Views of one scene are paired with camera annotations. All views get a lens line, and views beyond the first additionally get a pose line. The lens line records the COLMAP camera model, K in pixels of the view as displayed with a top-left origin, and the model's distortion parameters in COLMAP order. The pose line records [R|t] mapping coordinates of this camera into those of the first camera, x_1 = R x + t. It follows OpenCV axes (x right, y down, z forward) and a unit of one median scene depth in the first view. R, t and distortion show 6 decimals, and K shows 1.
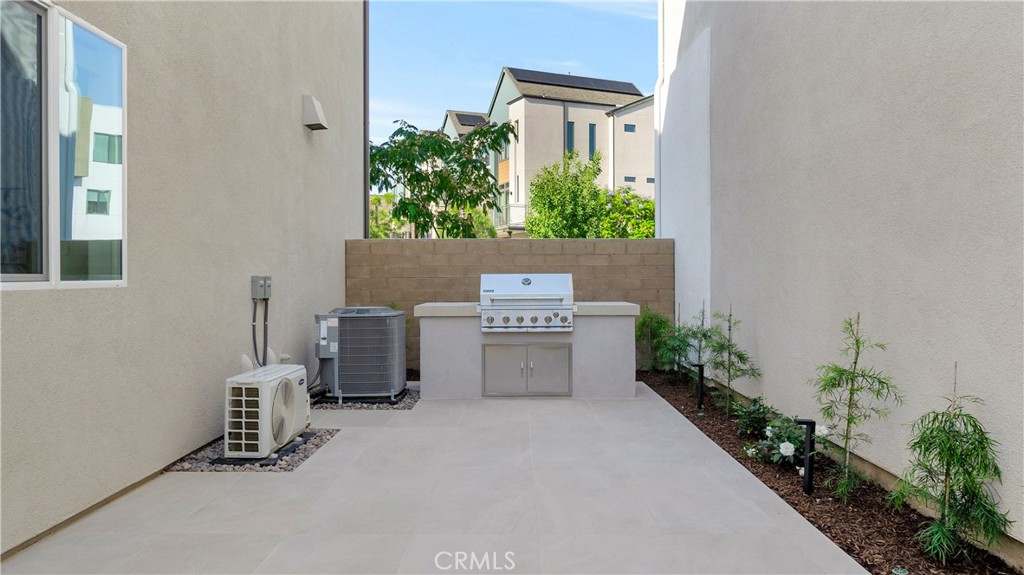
lens RADIAL K [[468.1, 0, 513.5], [0, 468.1, 279.8], [0, 0, 1]] dist [-0.002147, 0.000778]
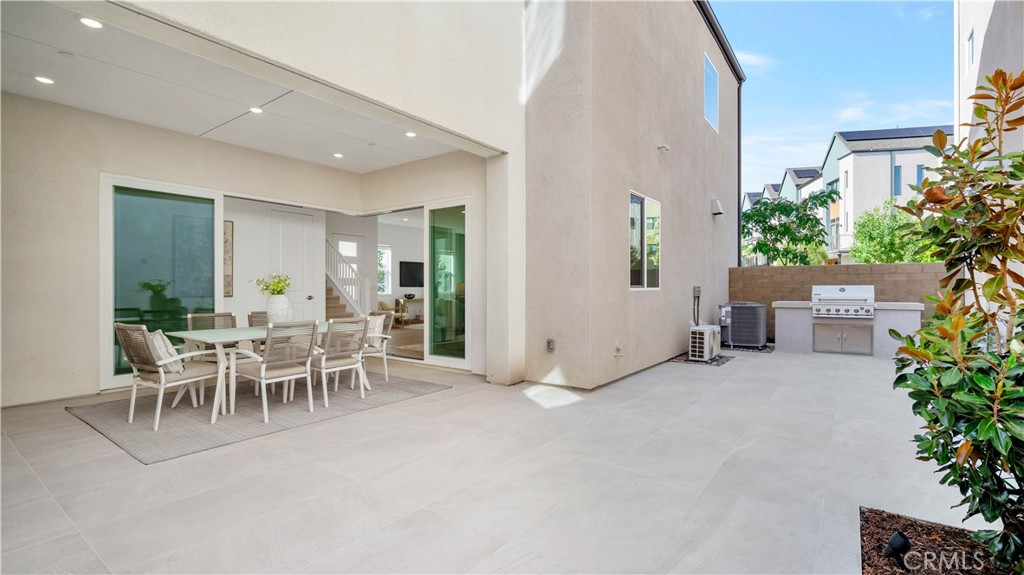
lens RADIAL K [[468.1, 0, 518.0], [0, 468.1, 287.5], [0, 0, 1]] dist [-0.002147, 0.000778]
pose [[0.801647, 0.002354, -0.597793, 0.094857], [-0.008929, 0.999928, -0.008036, 0.019246], [0.597731, 0.011780, 0.801610, -1.081008]]
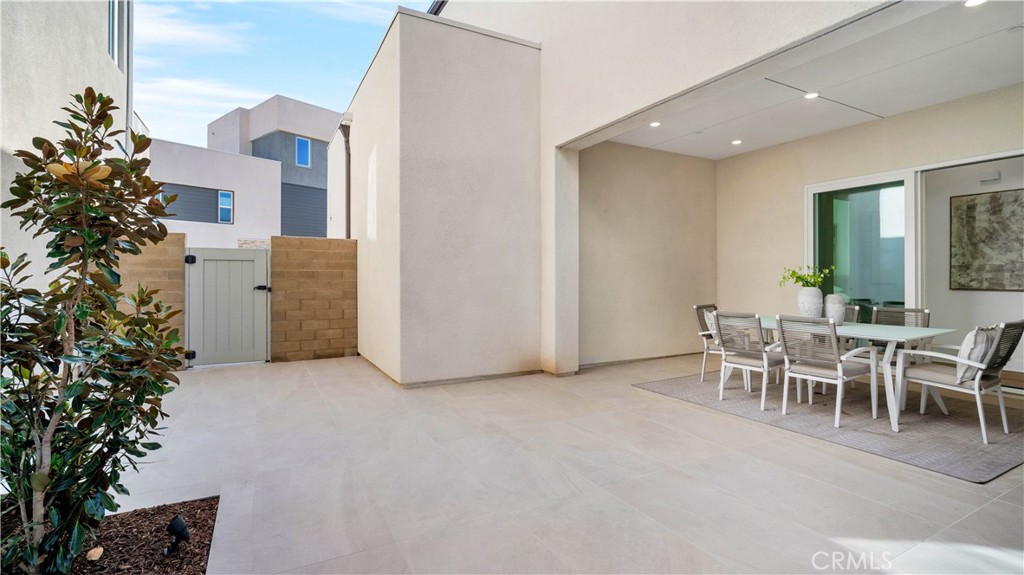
lens RADIAL K [[468.1, 0, 514.4], [0, 468.1, 287.2], [0, 0, 1]] dist [-0.002147, 0.000778]
pose [[-0.888418, 0.015038, -0.458788, -0.108205], [0.000711, 0.999507, 0.031386, -0.043520], [0.459034, 0.027558, -0.887991, 2.561344]]
